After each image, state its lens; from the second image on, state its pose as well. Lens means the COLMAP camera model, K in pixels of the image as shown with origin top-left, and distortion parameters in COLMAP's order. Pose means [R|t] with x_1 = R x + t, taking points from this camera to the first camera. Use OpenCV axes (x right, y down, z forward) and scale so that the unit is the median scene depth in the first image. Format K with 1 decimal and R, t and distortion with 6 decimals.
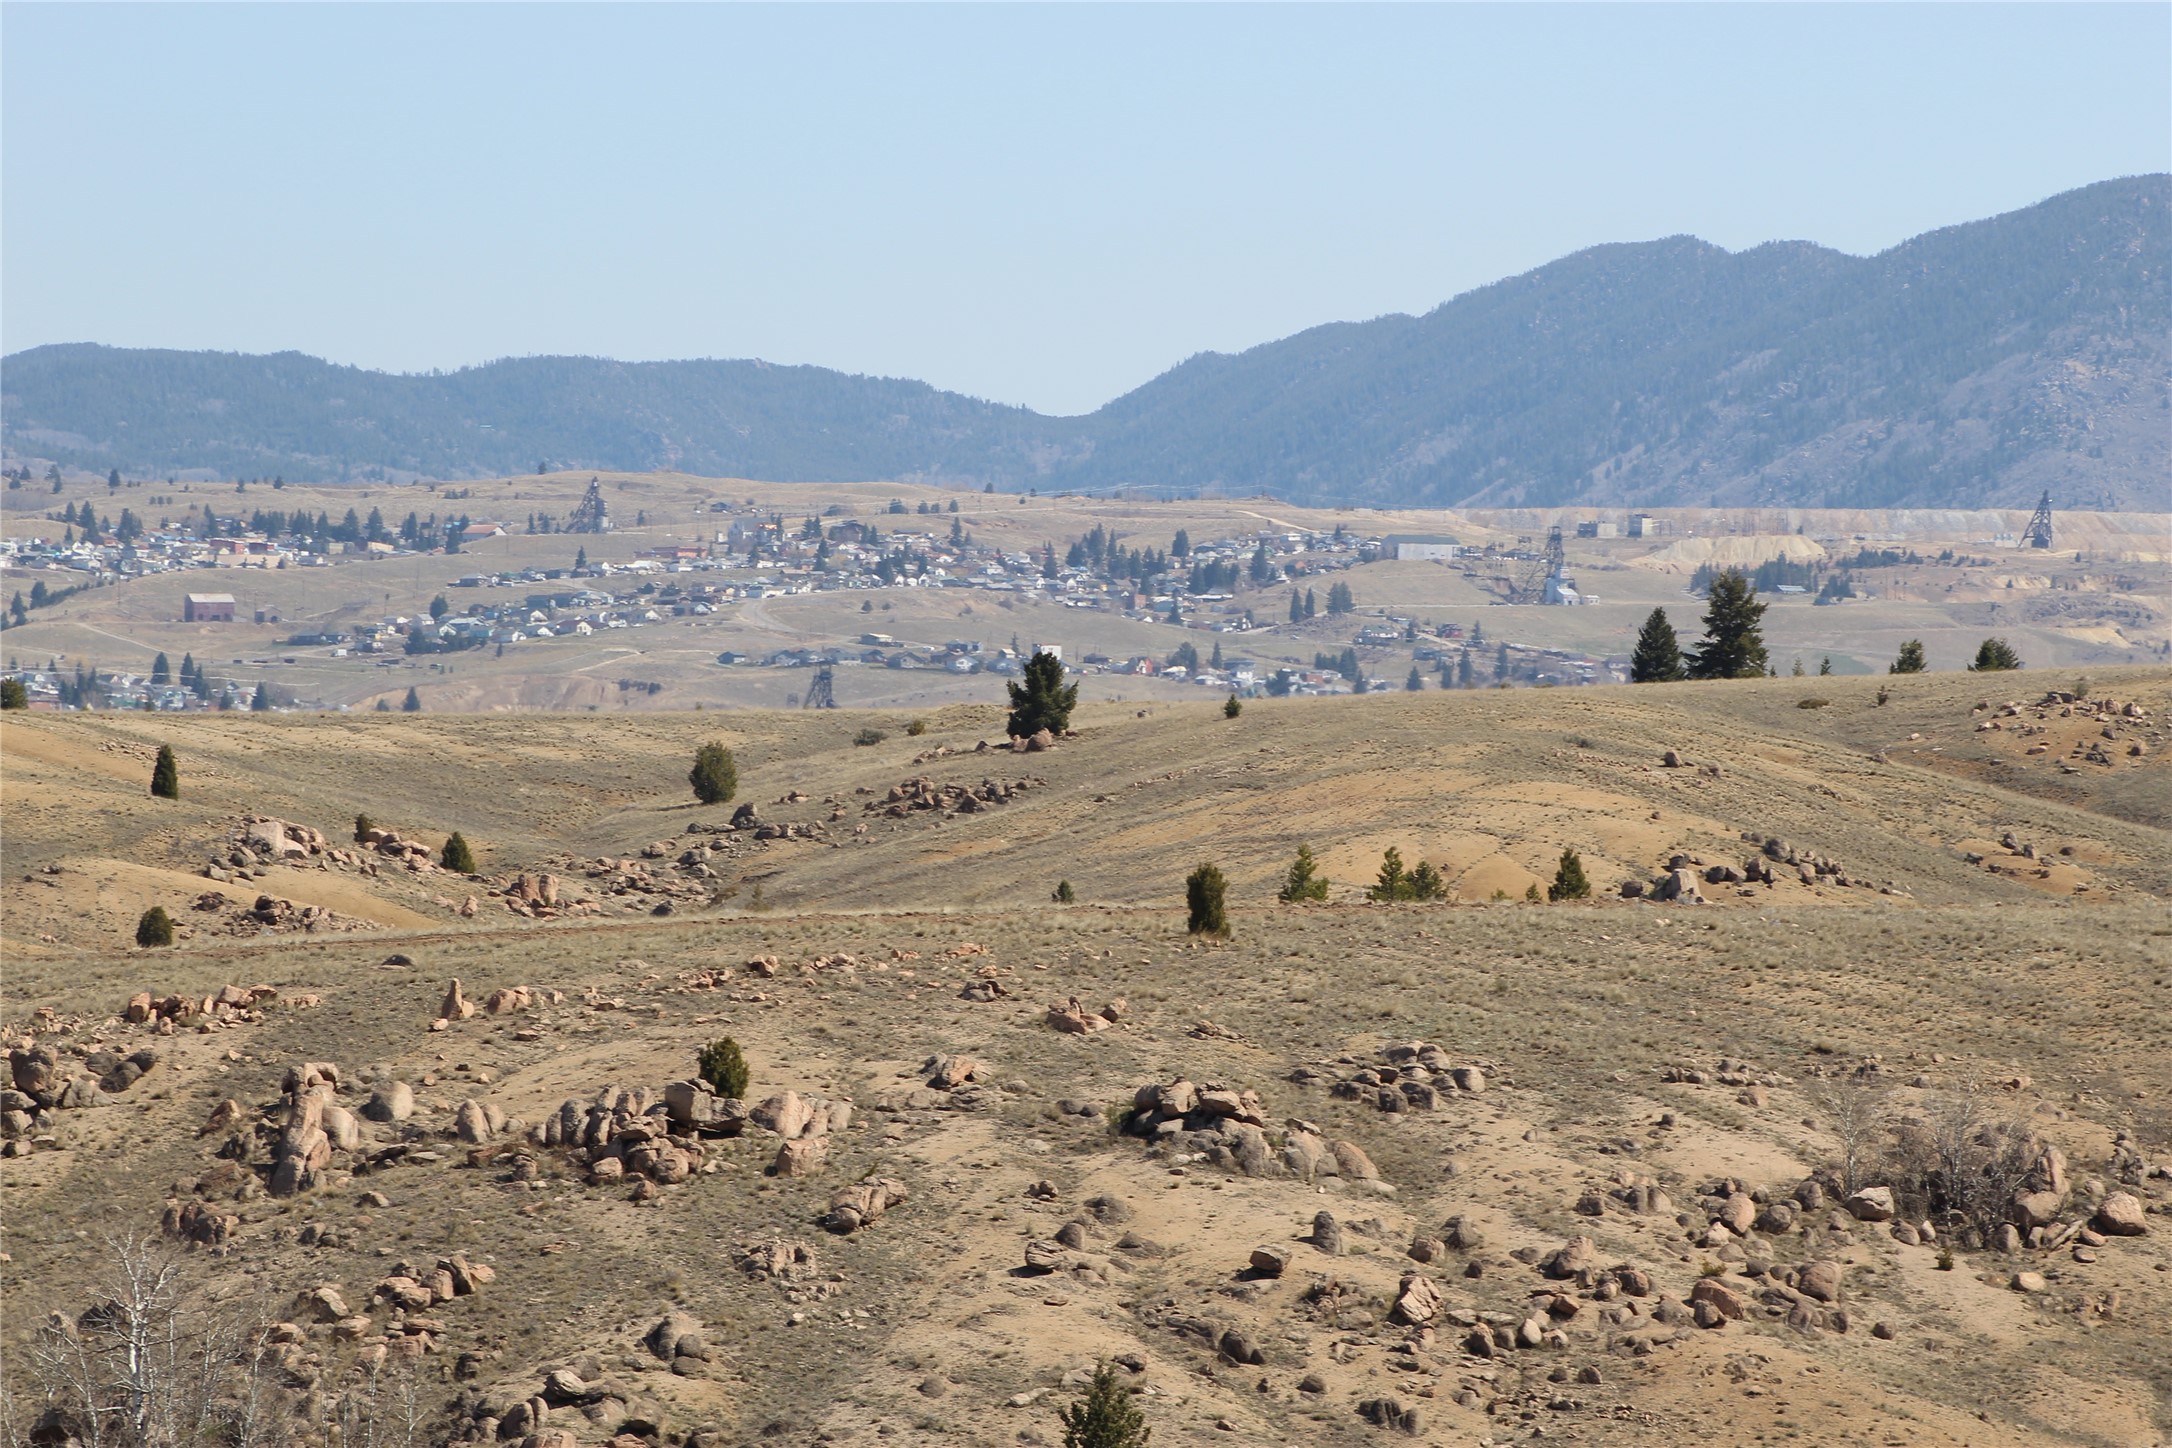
lens RADIAL K [[13520.0, 0, 1085.5], [0, 13520.0, 725.1], [0, 0, 1]] dist [1.849269, 0.000000]
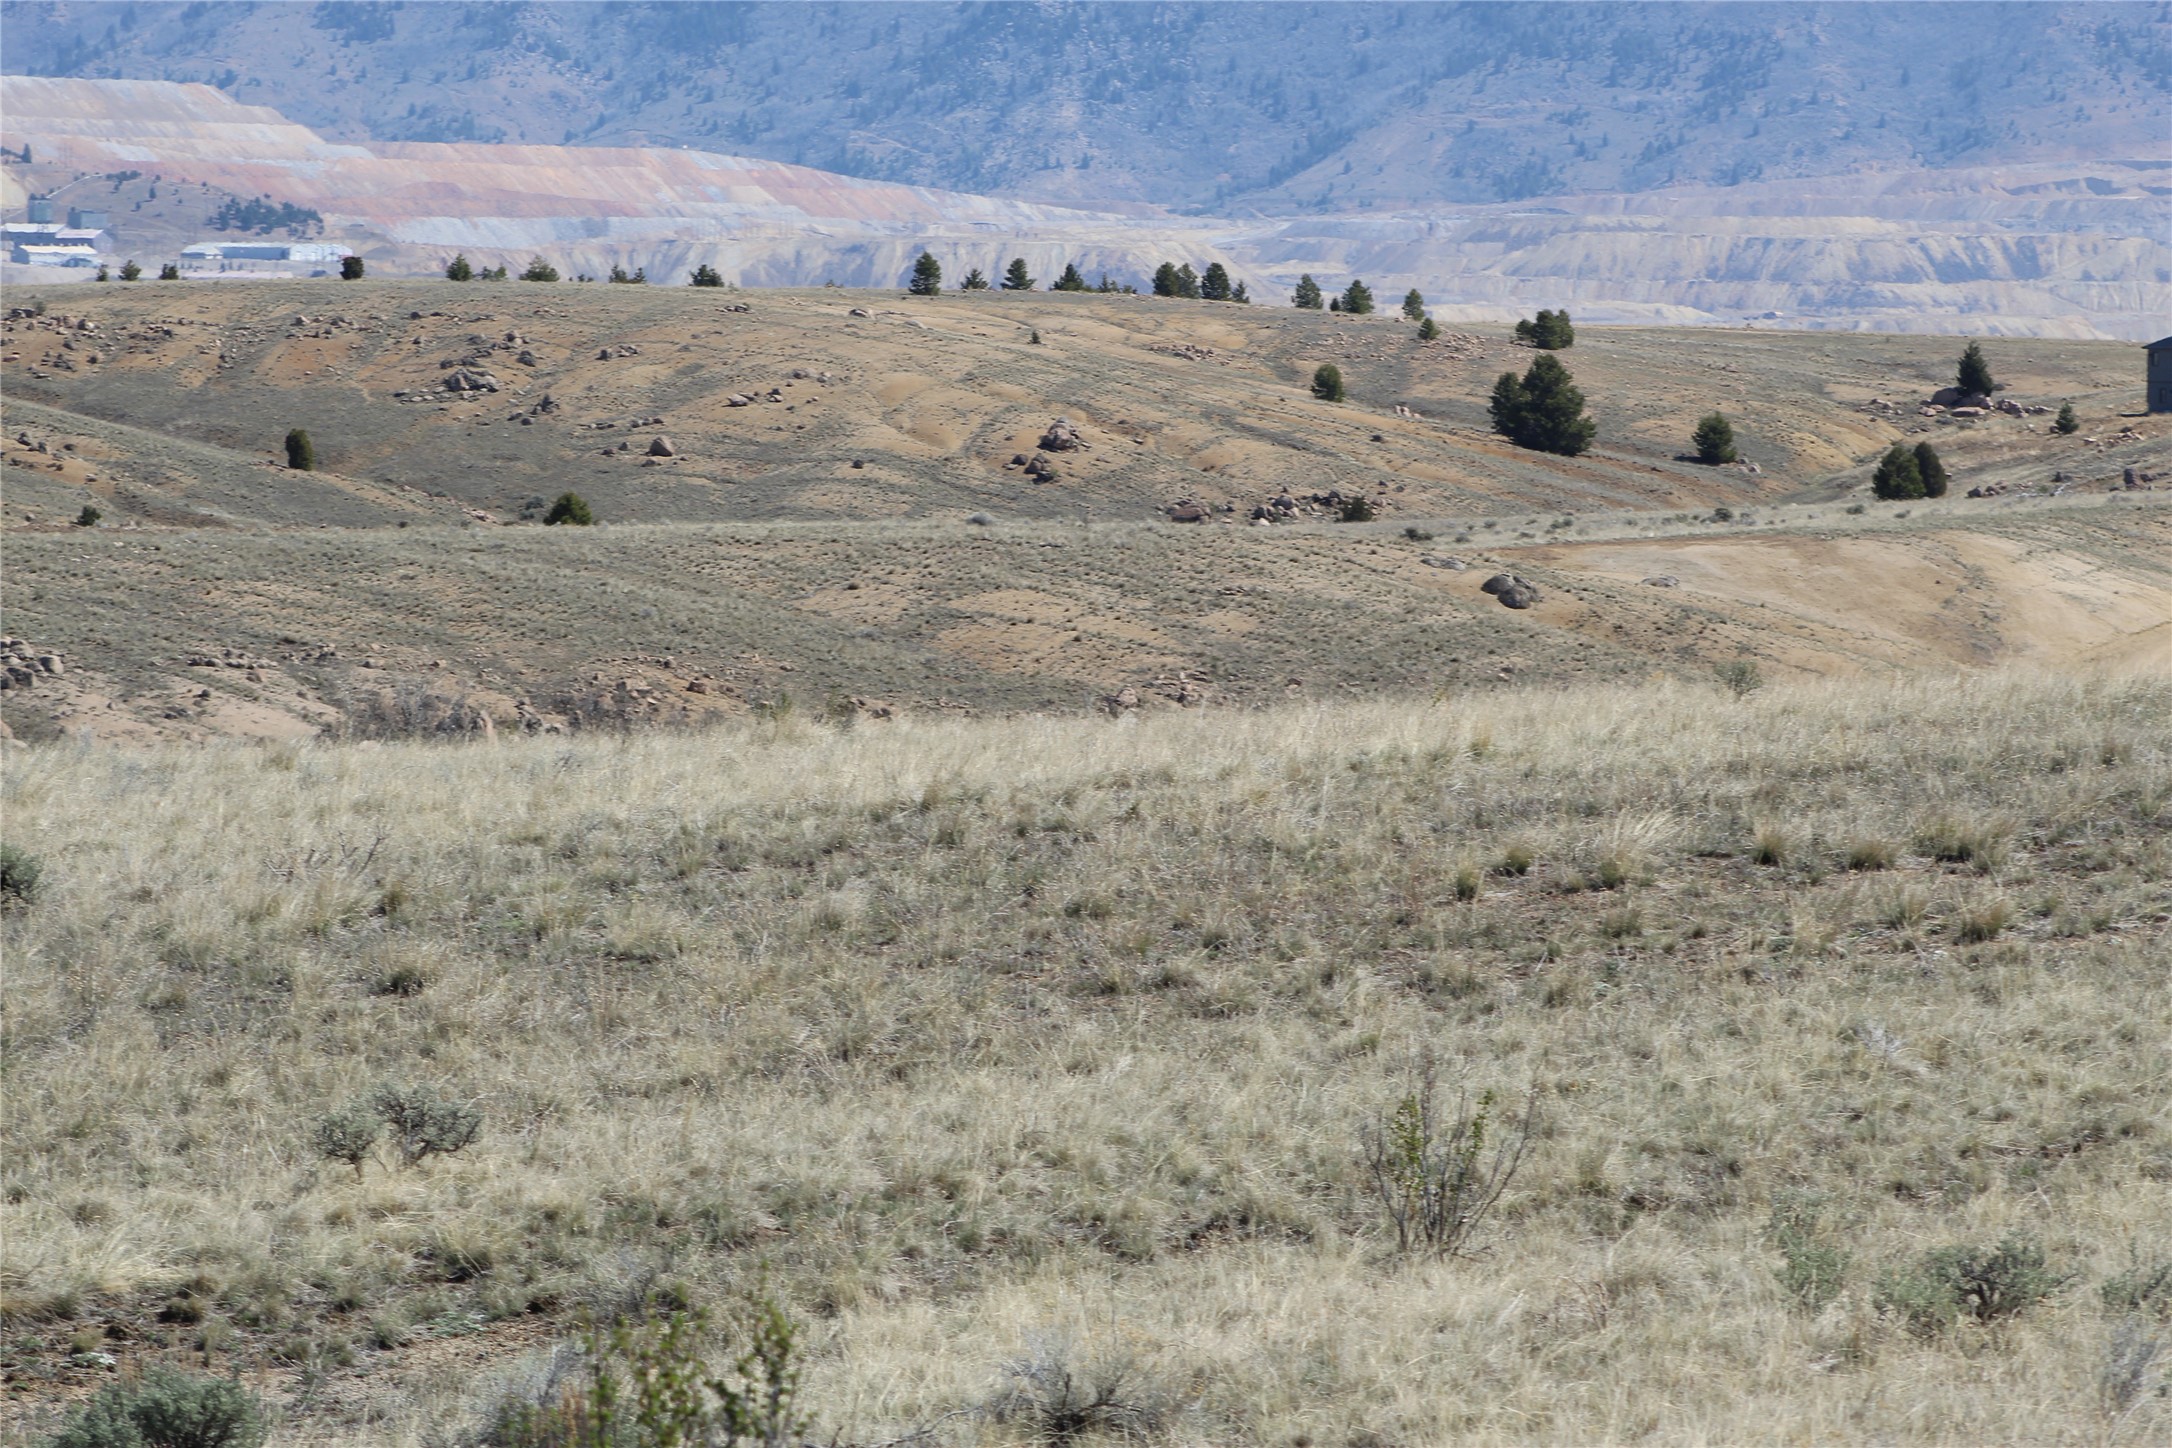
lens RADIAL K [[12267.9, 0, 1086.0], [0, 12267.9, 723.5], [0, 0, 1]] dist [0.169326, 0.000000]
pose [[0.984363, -0.003221, 0.176122, -0.087734], [-0.002884, 0.999404, 0.034396, -0.011190], [-0.176128, -0.034366, 0.983767, -0.249750]]
